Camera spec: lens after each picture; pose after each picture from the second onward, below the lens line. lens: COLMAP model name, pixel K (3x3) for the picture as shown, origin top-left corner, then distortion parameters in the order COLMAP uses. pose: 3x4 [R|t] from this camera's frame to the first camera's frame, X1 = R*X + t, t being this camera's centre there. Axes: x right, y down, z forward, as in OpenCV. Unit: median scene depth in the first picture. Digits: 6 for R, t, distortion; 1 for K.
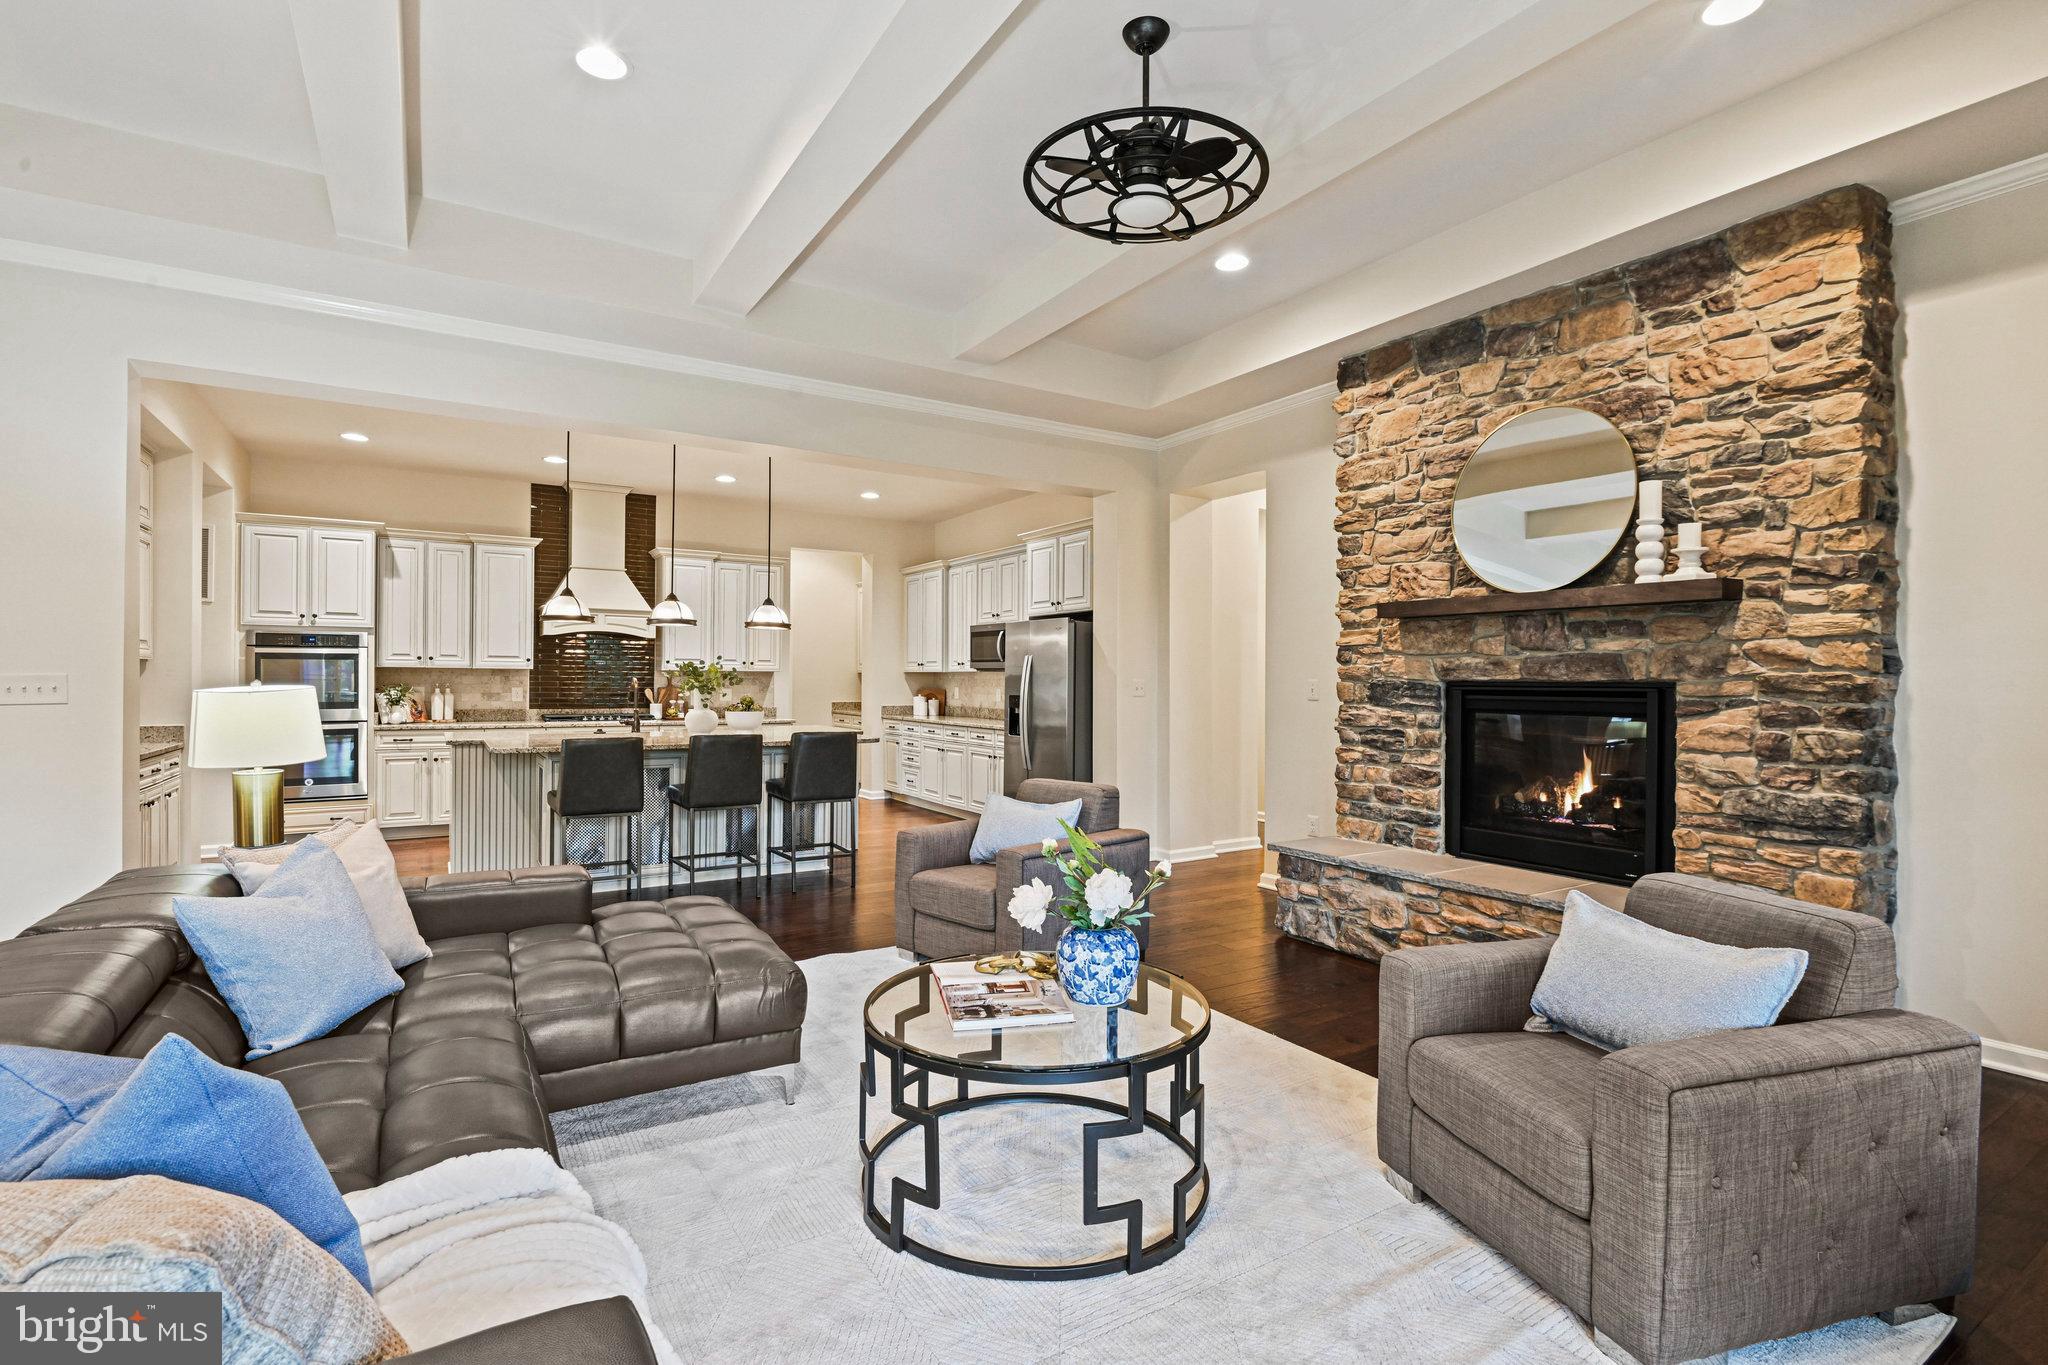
lens RADIAL K [[946.1, 0, 1029.8], [0, 946.1, 683.3], [0, 0, 1]] dist [-0.012967, -0.005023]
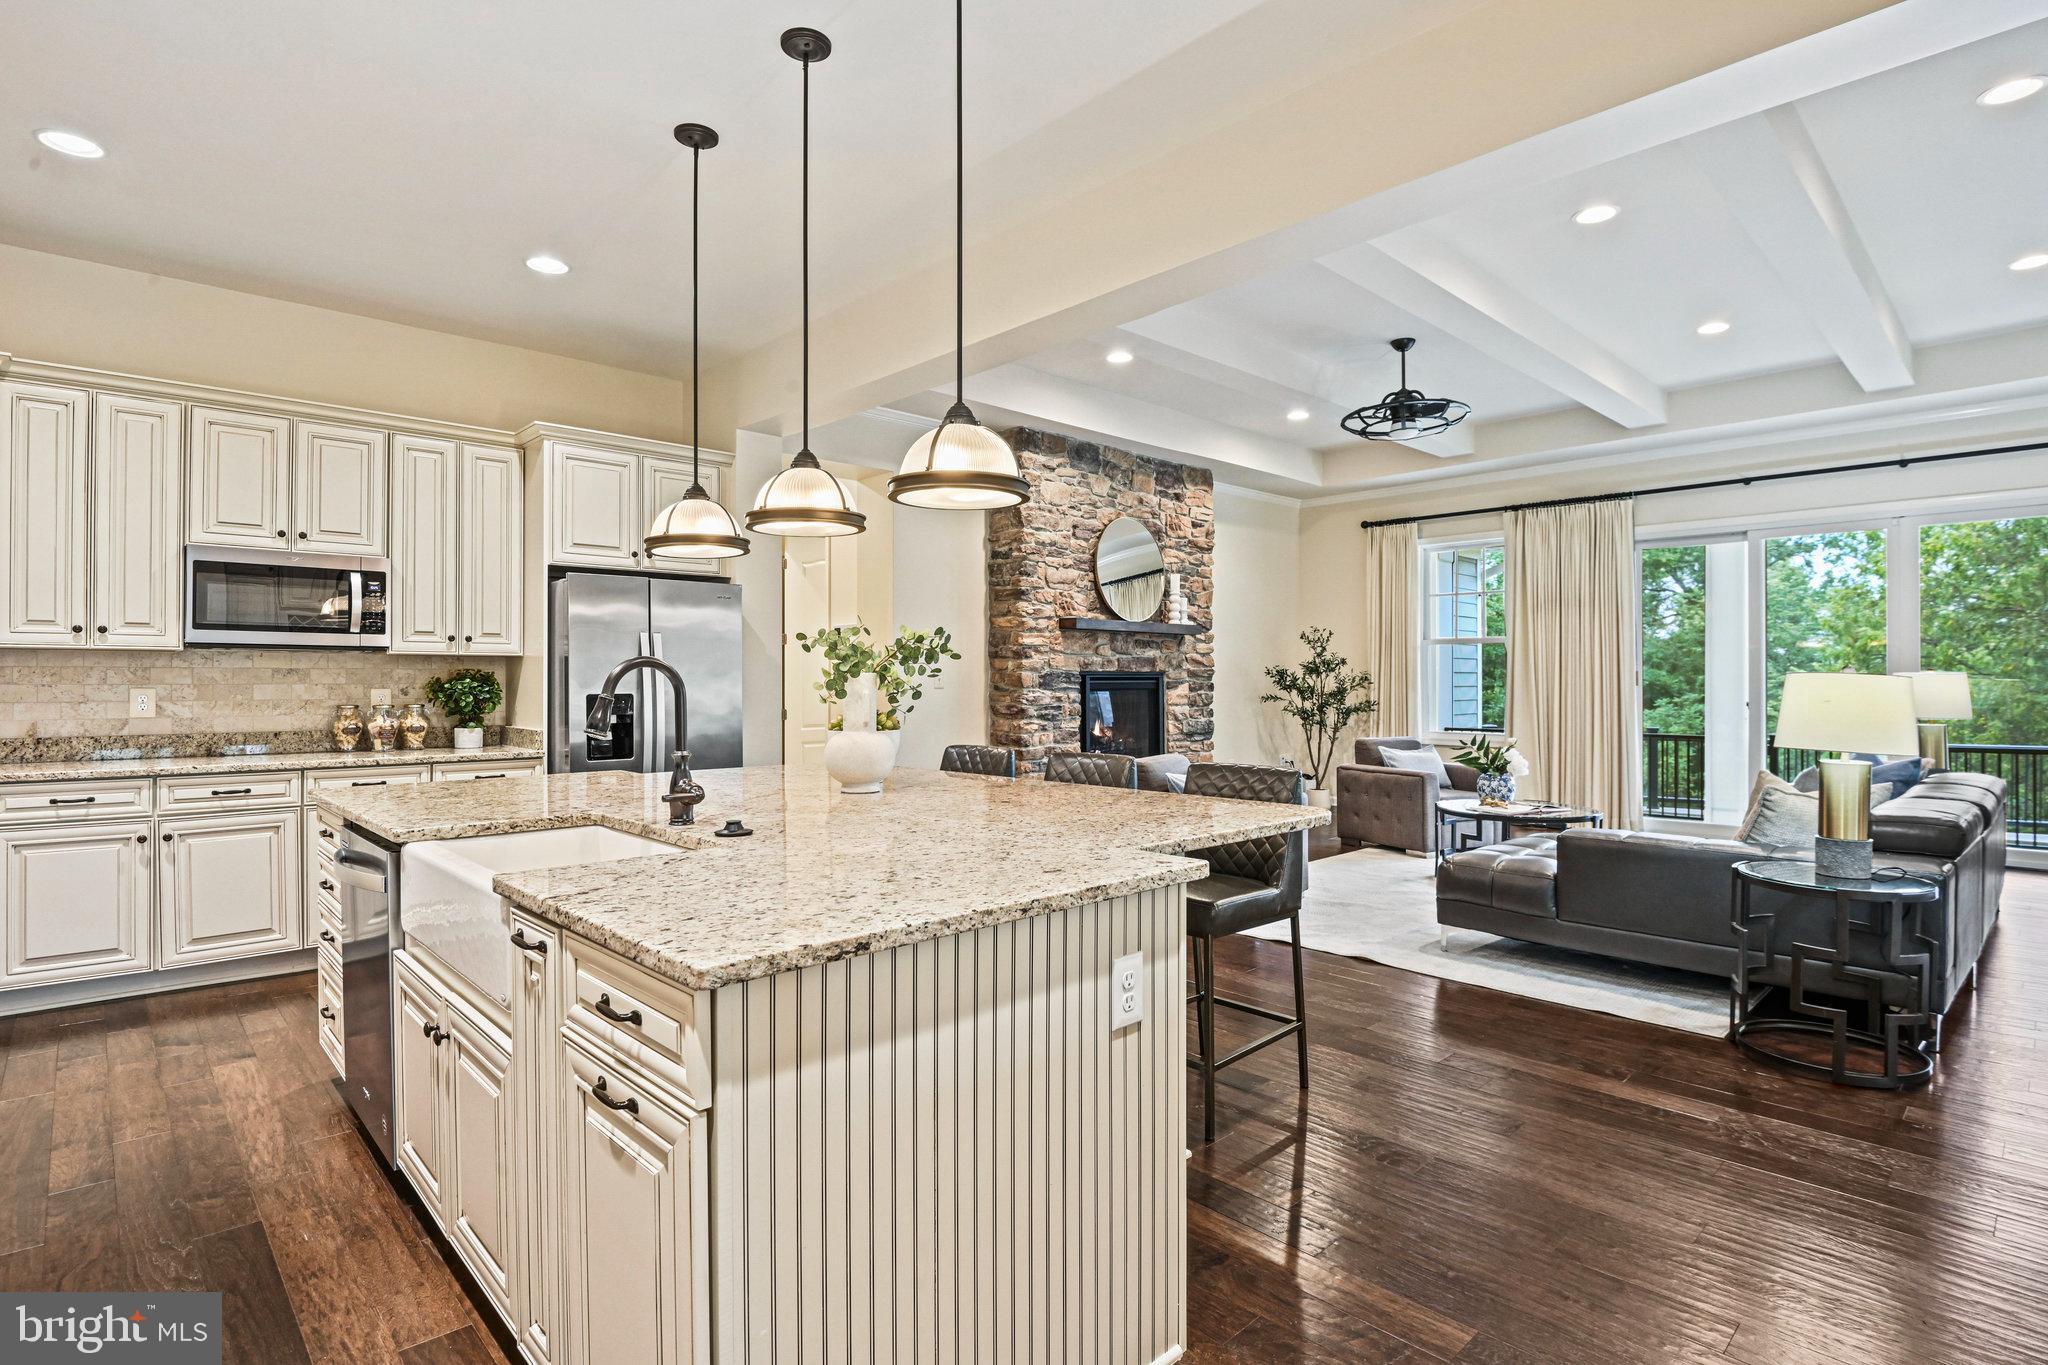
lens RADIAL K [[1014.9, 0, 1023.0], [0, 1014.9, 678.5], [0, 0, 1]] dist [-0.013387, -0.009037]
pose [[-0.190643, -0.004004, 0.981651, -1.129286], [0.003788, 0.999981, 0.004815, 0.000364], [-0.981652, 0.004636, -0.190624, 1.362309]]
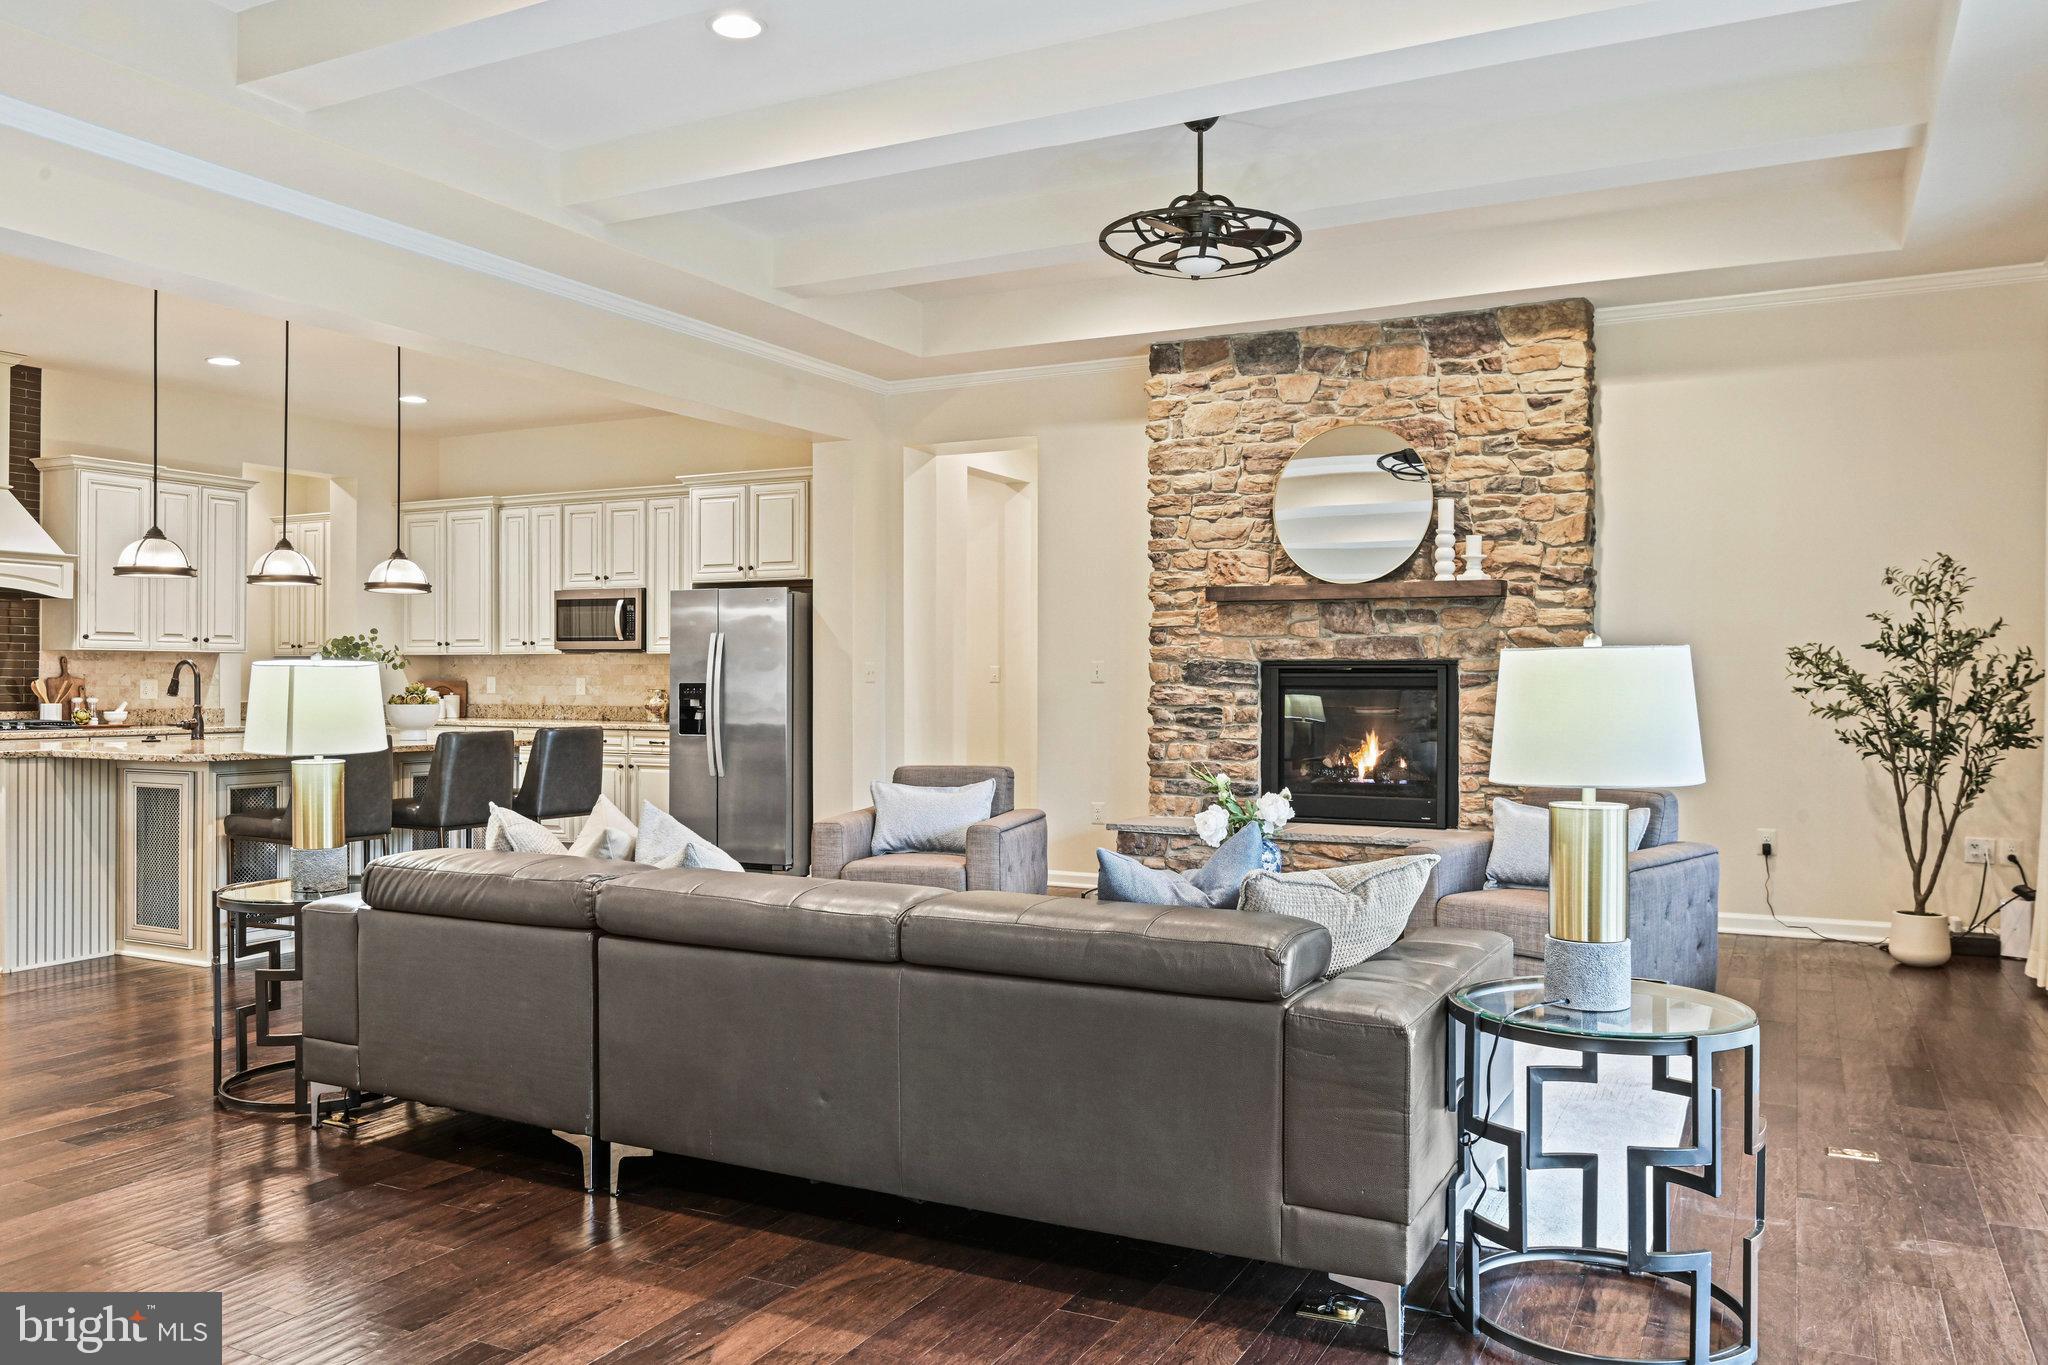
lens RADIAL K [[1506.6, 0, 1028.1], [0, 1506.6, 685.4], [0, 0, 1]] dist [-0.000700, -0.020166]
pose [[0.859228, -0.007296, 0.511541, -0.656000], [0.005358, 0.999972, 0.005262, 0.014845], [-0.511565, -0.001780, 0.859243, -0.340138]]
